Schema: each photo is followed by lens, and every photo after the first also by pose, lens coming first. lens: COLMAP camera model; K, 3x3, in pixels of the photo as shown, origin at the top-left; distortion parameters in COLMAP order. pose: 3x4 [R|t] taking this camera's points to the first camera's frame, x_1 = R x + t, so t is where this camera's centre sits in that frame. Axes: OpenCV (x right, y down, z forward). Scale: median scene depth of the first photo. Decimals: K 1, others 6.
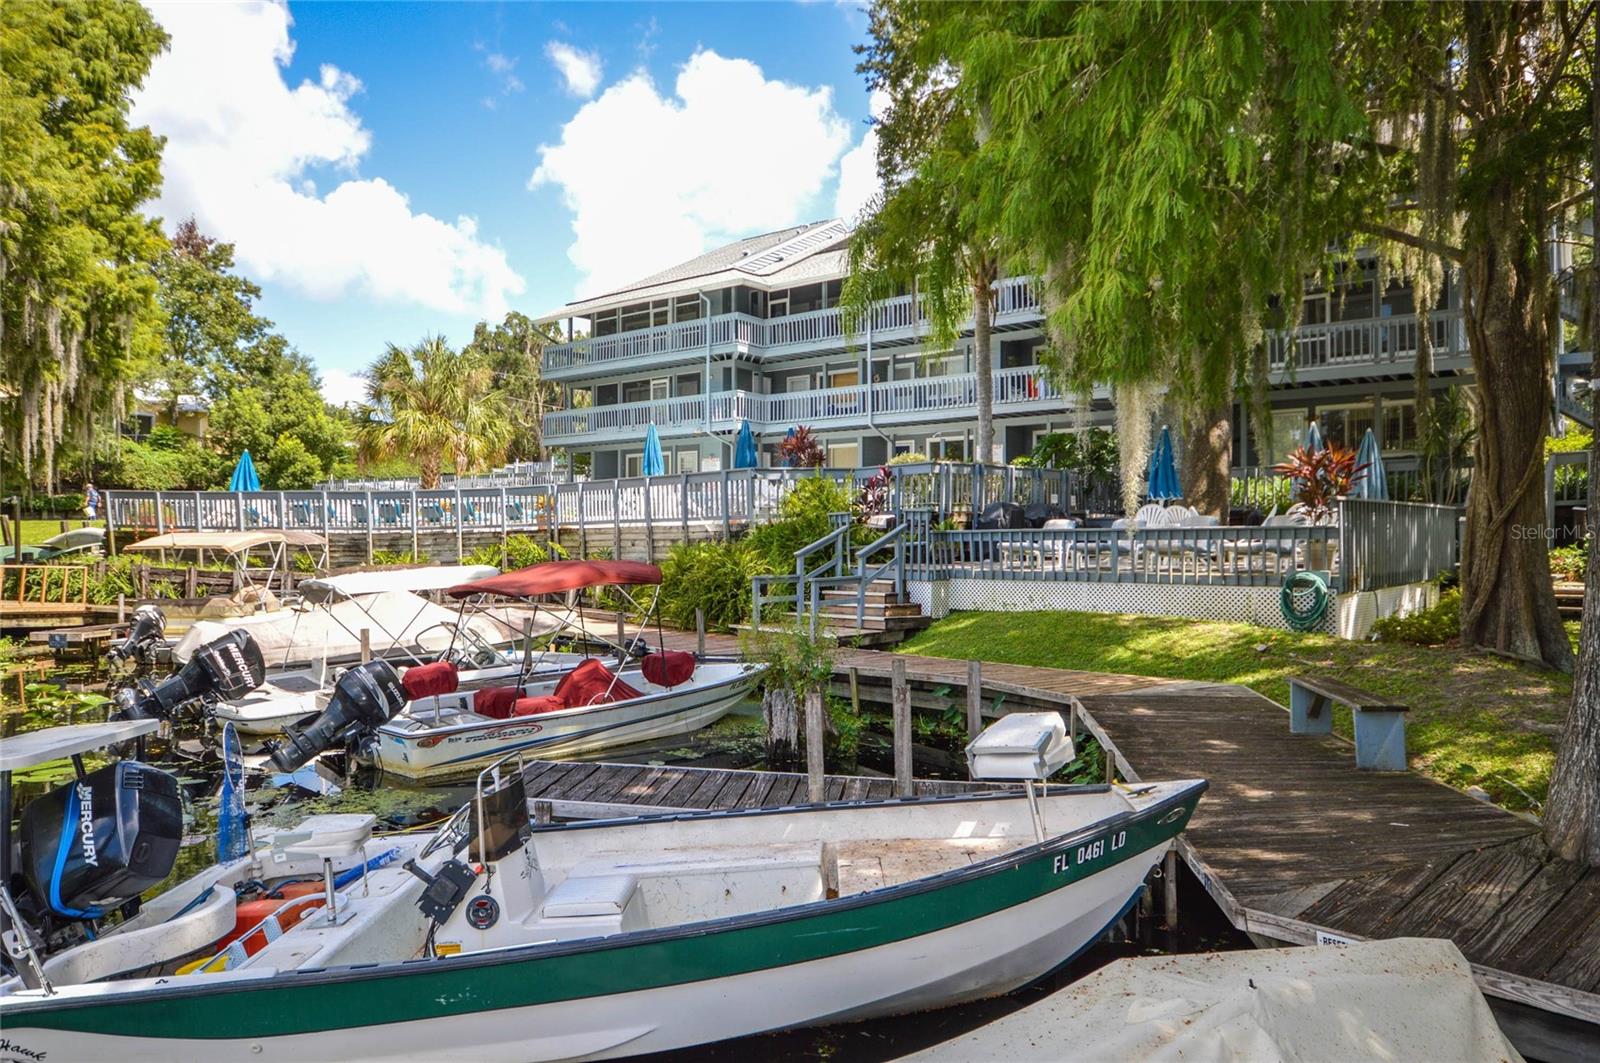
lens RADIAL K [[1014.3, 0, 800.2], [0, 1014.3, 524.8], [0, 0, 1]] dist [0.006947, 0.011857]
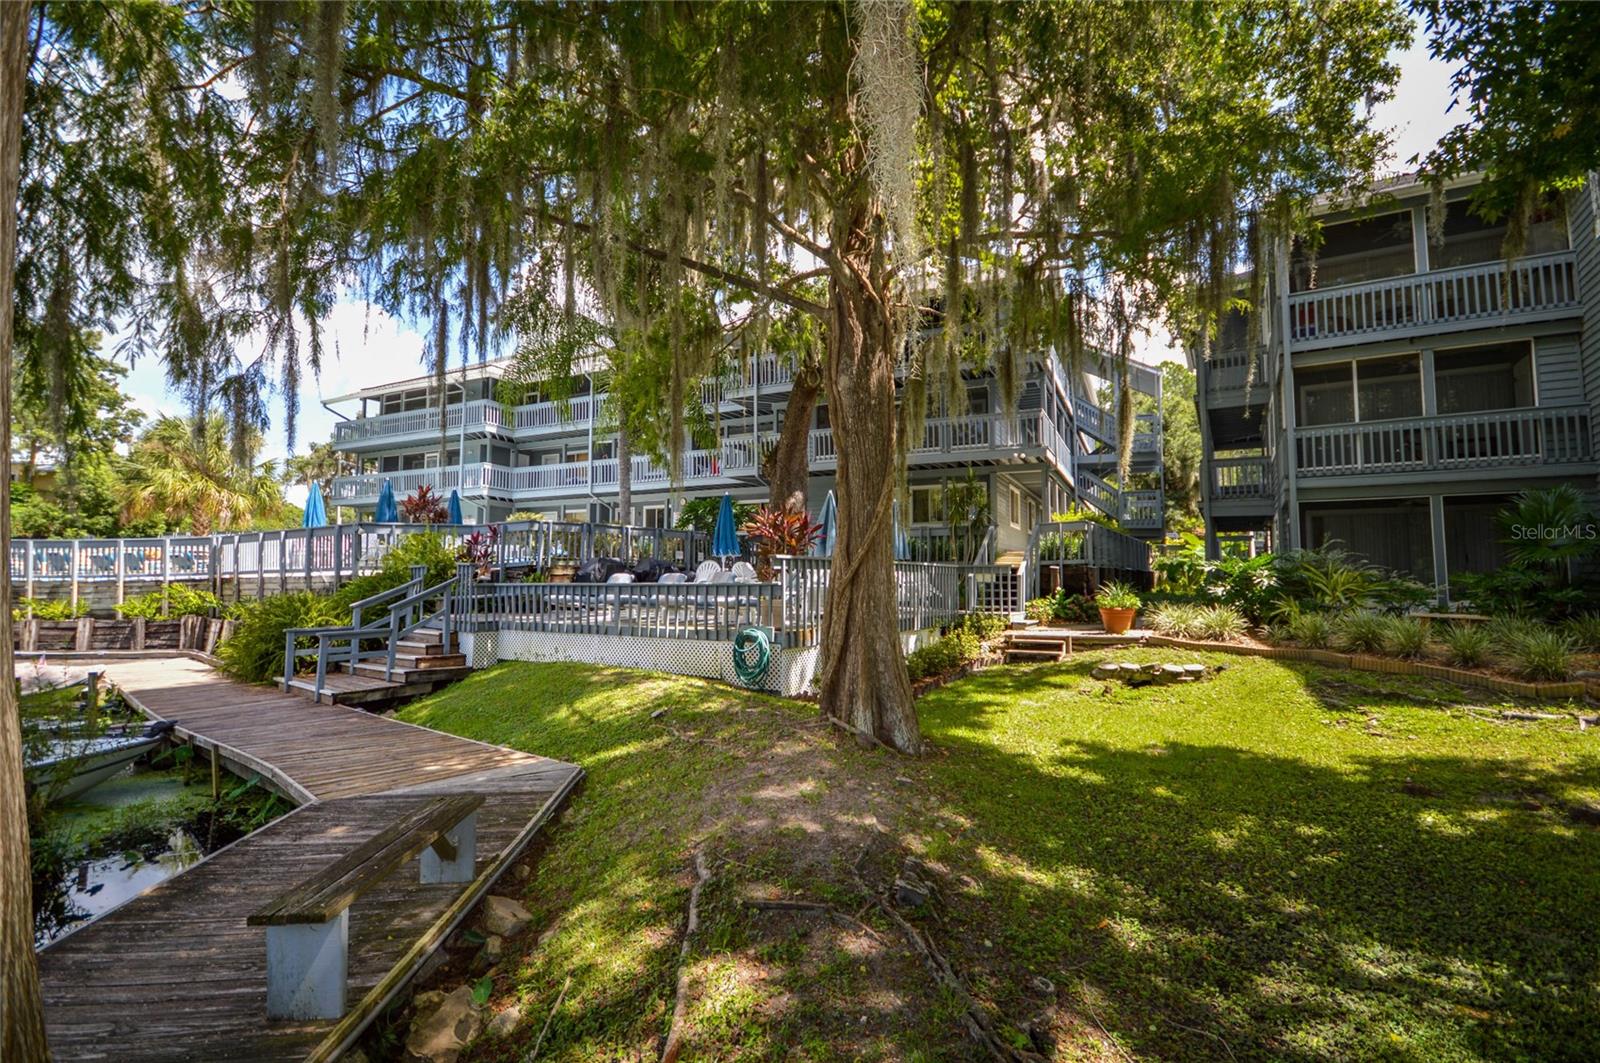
lens RADIAL K [[711.5, 0, 802.8], [0, 711.5, 532.3], [0, 0, 1]] dist [-0.003042, -0.000092]
pose [[0.981459, 0.017258, 0.190895, 0.210092], [-0.006410, 0.998337, -0.057298, -0.005009], [-0.191566, 0.055012, 0.979937, 0.141578]]
